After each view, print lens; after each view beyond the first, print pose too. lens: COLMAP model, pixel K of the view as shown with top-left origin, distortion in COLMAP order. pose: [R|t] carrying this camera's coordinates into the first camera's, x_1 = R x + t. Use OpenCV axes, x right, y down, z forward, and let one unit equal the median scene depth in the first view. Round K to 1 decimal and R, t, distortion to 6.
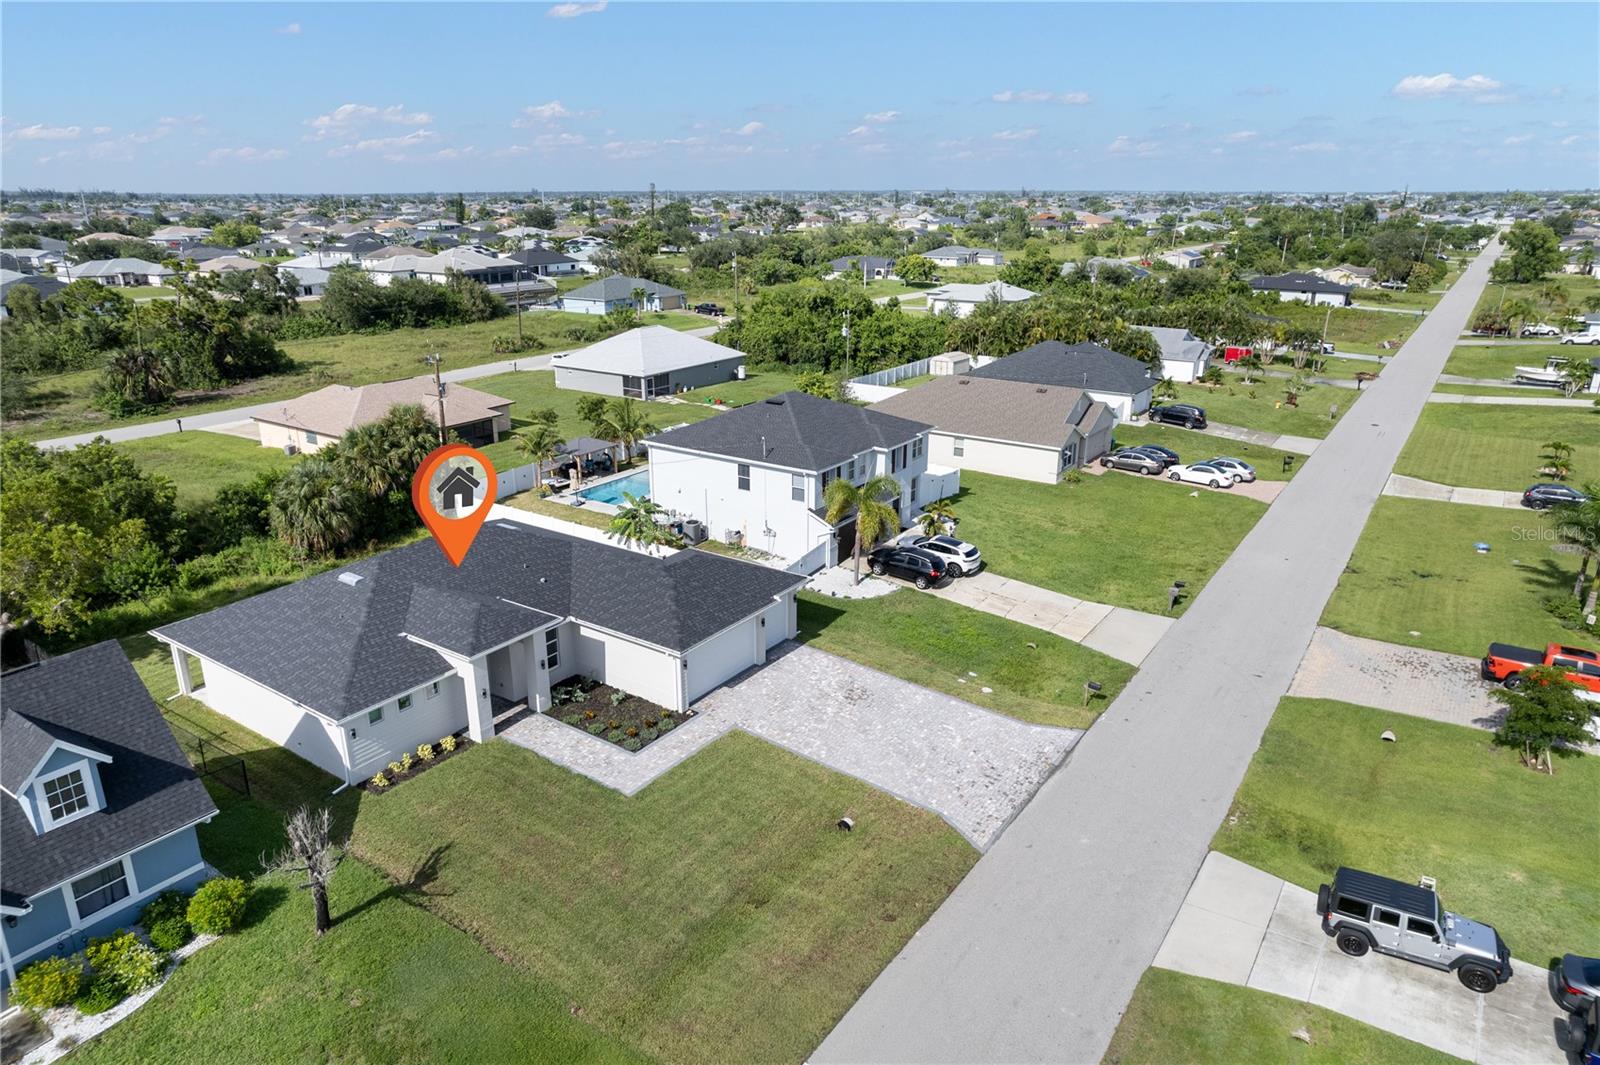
lens RADIAL K [[1015.8, 0, 805.0], [0, 1015.8, 517.2], [0, 0, 1]] dist [-0.040925, 0.038326]
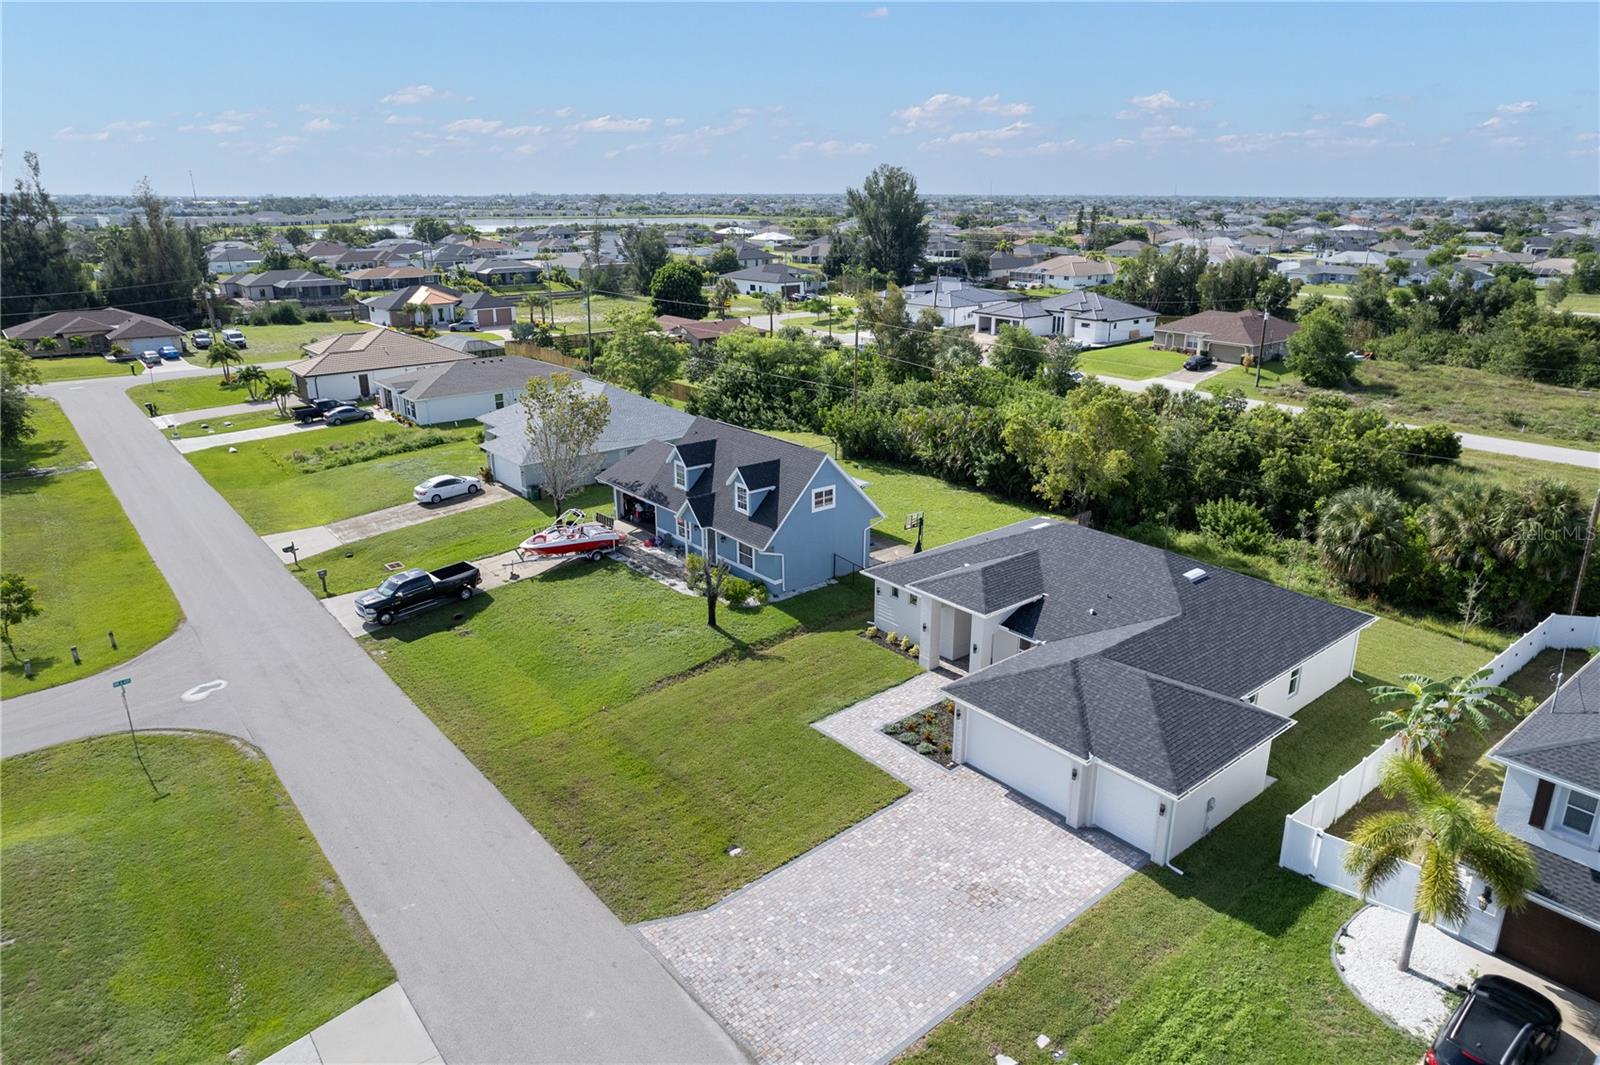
lens RADIAL K [[1015.8, 0, 805.0], [0, 1015.8, 517.2], [0, 0, 1]] dist [-0.040925, 0.038326]
pose [[-0.281577, 0.294501, -0.913227, 0.688671], [-0.290680, 0.880834, 0.373681, -0.306035], [0.914451, 0.370676, -0.162417, 0.933388]]
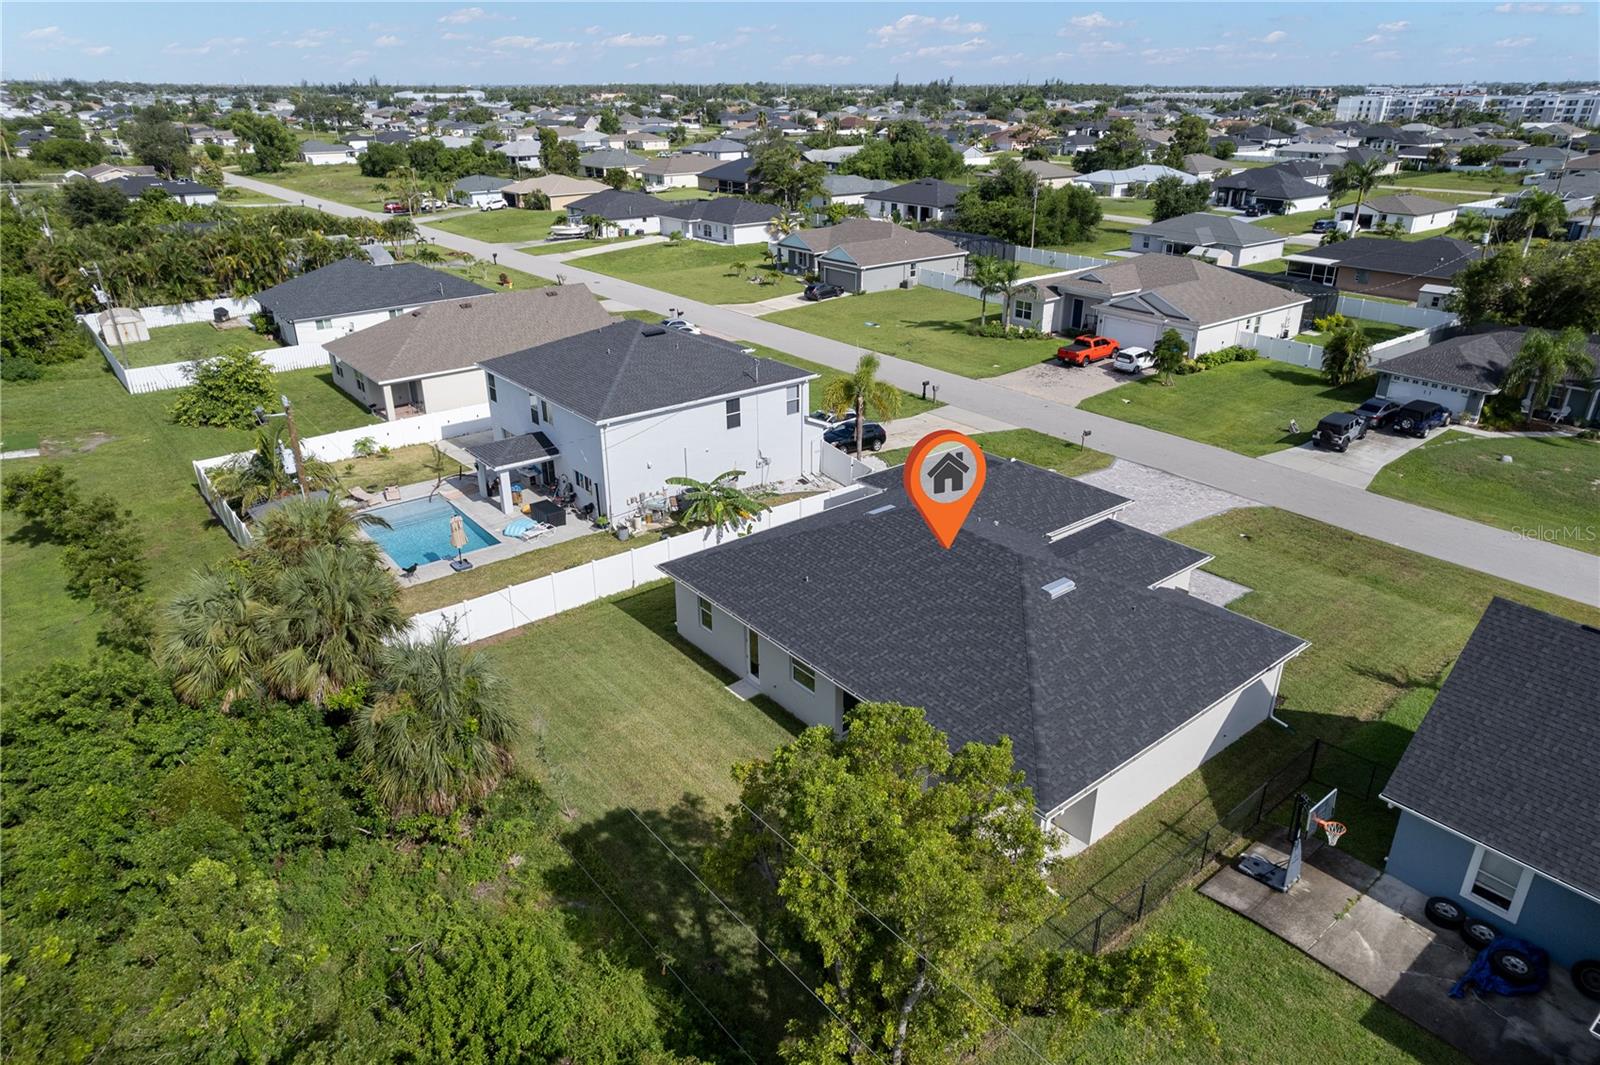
lens RADIAL K [[1015.8, 0, 805.0], [0, 1015.8, 517.2], [0, 0, 1]] dist [-0.040925, 0.038326]
pose [[0.284080, -0.377804, 0.881228, -1.158995], [0.295070, 0.908937, 0.294562, -0.270729], [-0.912267, 0.176345, 0.369690, 0.876795]]
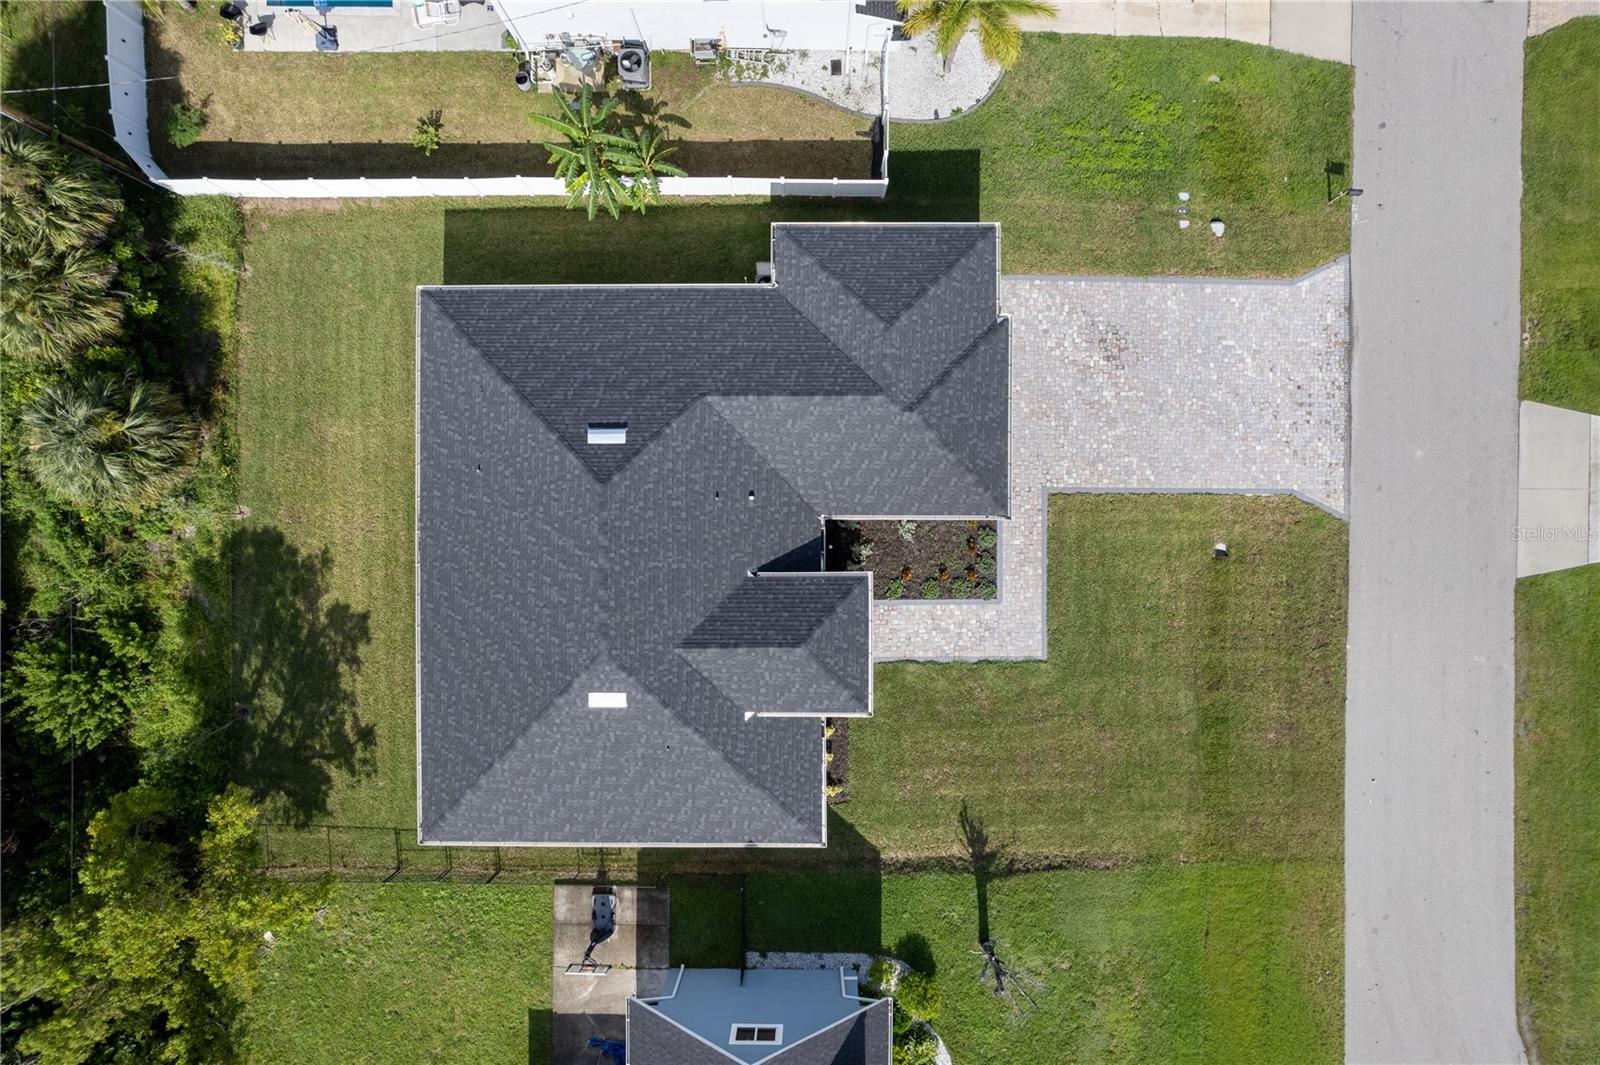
lens RADIAL K [[1015.8, 0, 805.0], [0, 1015.8, 517.2], [0, 0, 1]] dist [-0.040925, 0.038326]
pose [[0.825646, -0.564040, -0.012967, -0.239394], [0.184241, 0.247829, 0.951124, -0.663633], [-0.533258, -0.787680, 0.308538, 0.790985]]
